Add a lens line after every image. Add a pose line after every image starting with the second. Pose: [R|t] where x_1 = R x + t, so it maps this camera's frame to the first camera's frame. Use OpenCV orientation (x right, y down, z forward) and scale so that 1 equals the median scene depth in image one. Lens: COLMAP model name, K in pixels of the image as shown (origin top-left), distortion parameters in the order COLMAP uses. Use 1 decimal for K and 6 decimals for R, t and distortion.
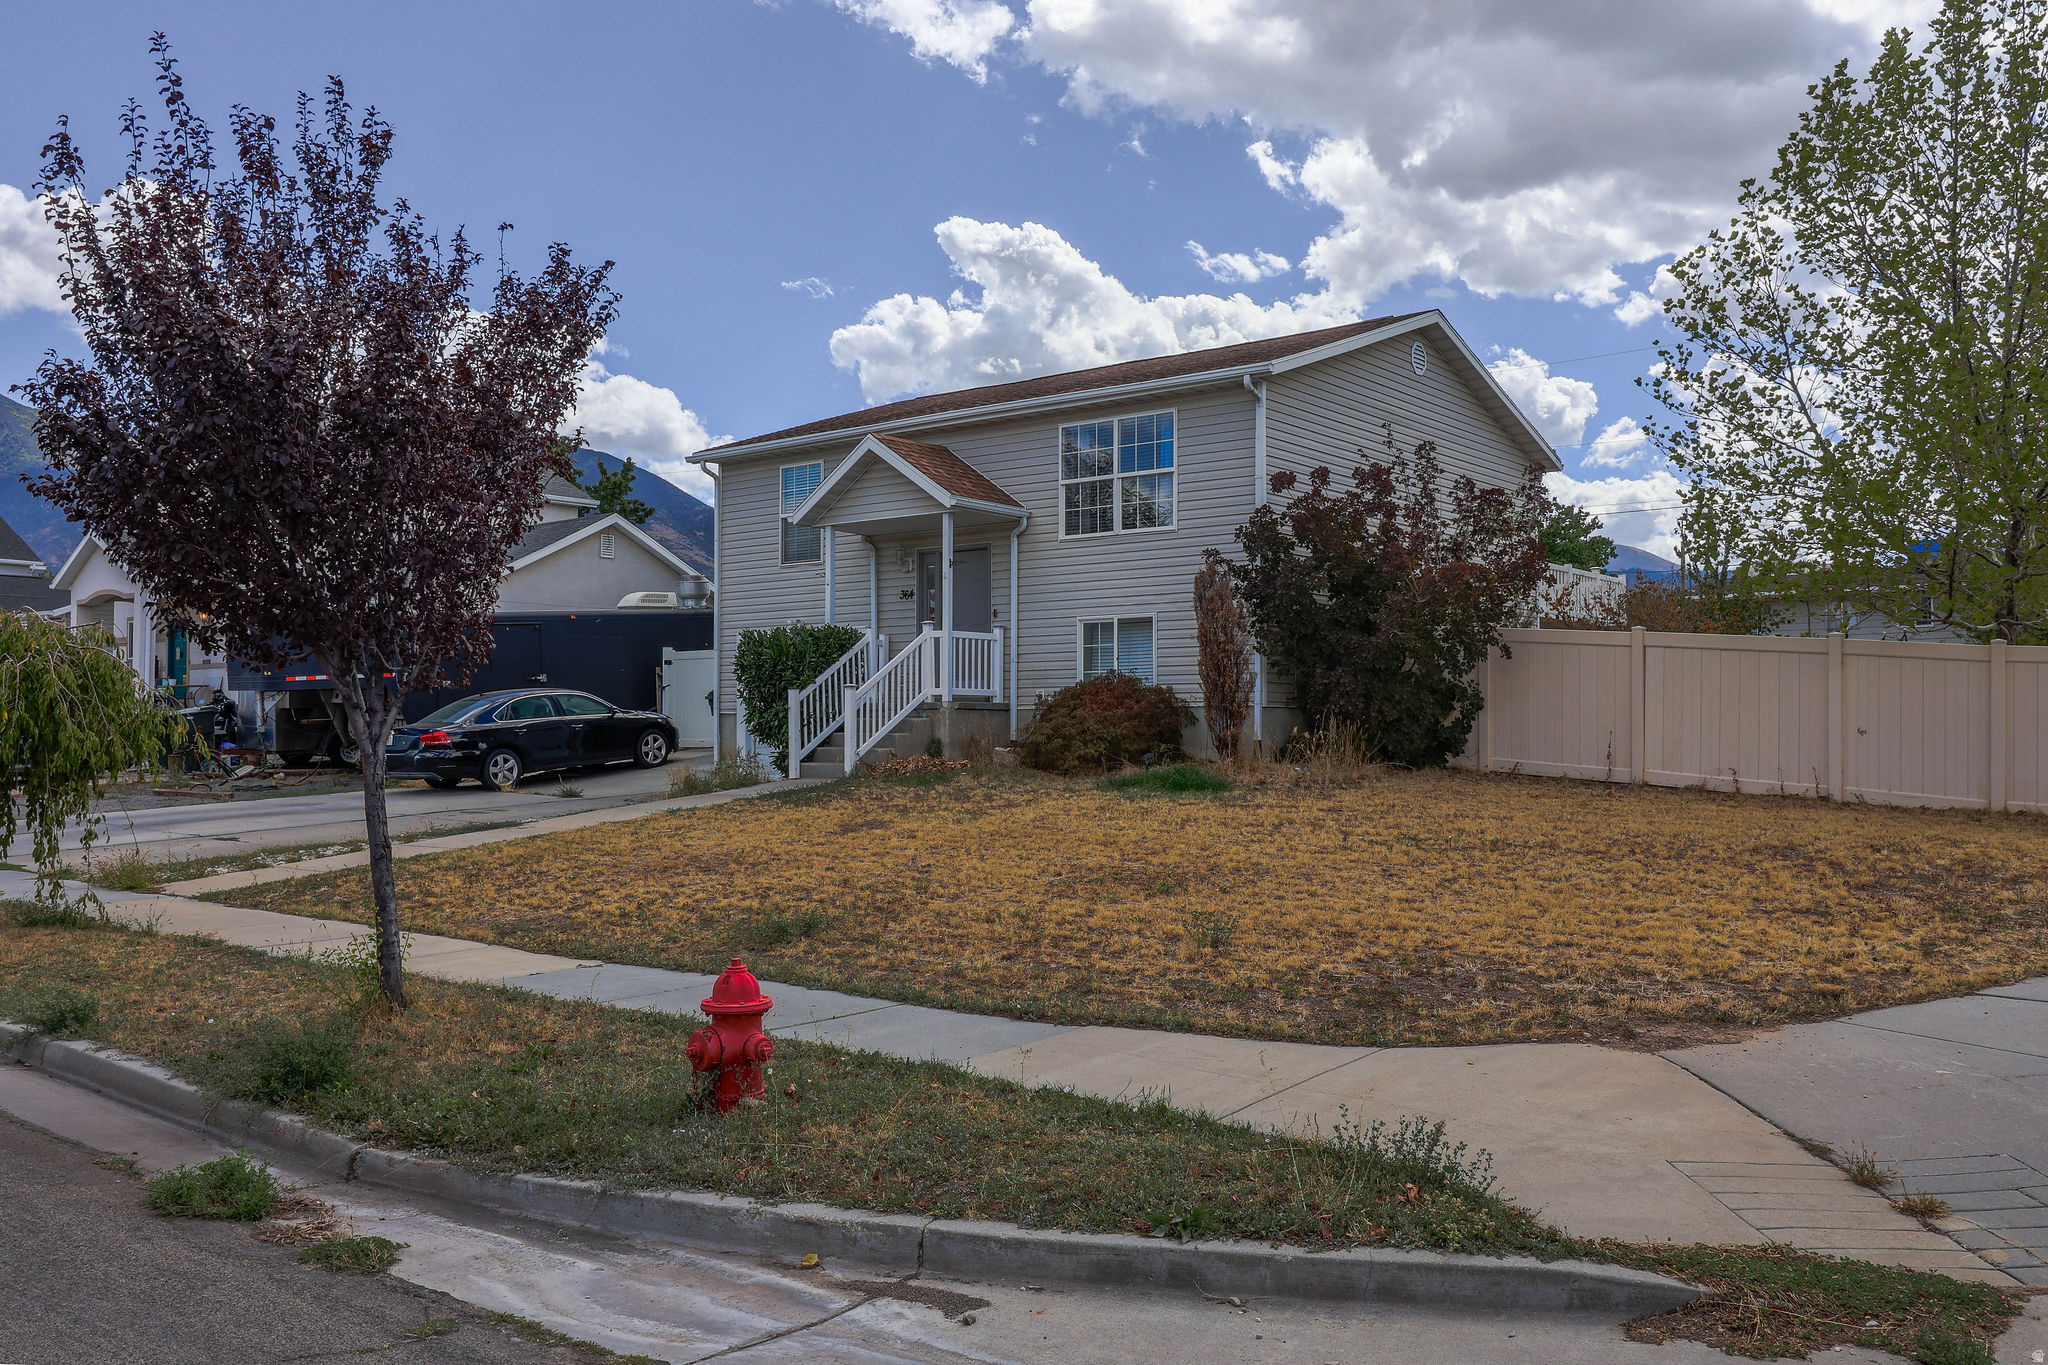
lens RADIAL K [[1808.7, 0, 1024.0], [0, 1808.7, 682.5], [0, 0, 1]] dist [0.161553, 0.001842]
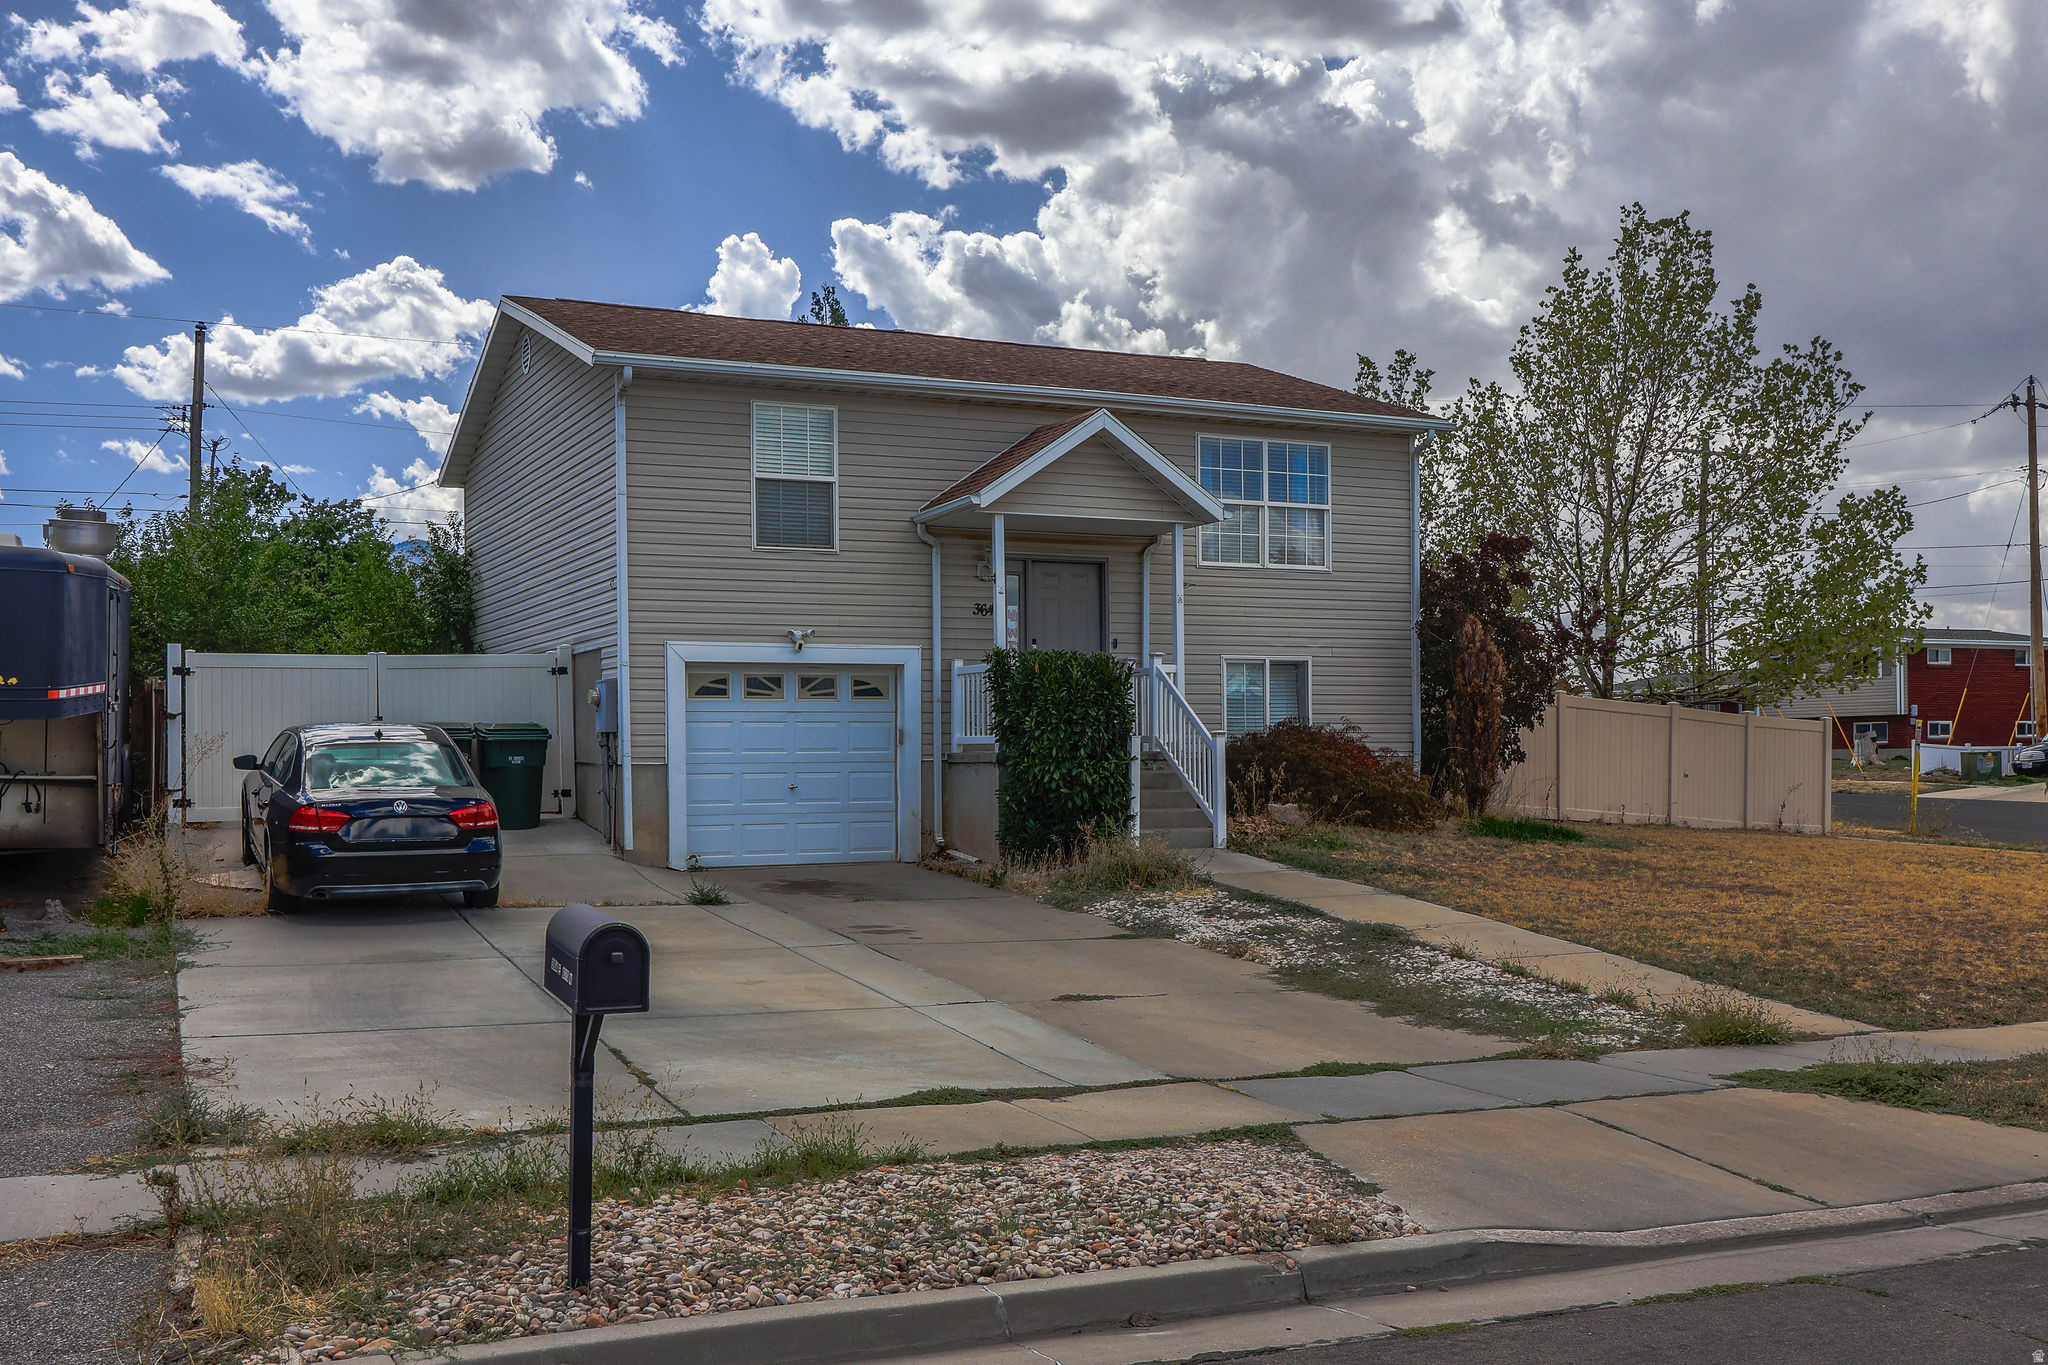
lens RADIAL K [[1808.7, 0, 1024.0], [0, 1808.7, 682.5], [0, 0, 1]] dist [0.161553, 0.001842]
pose [[0.432942, 0.029867, 0.900927, -0.825288], [-0.022251, 0.999500, -0.022442, -0.000604], [-0.901147, -0.010331, 0.433390, 0.713329]]
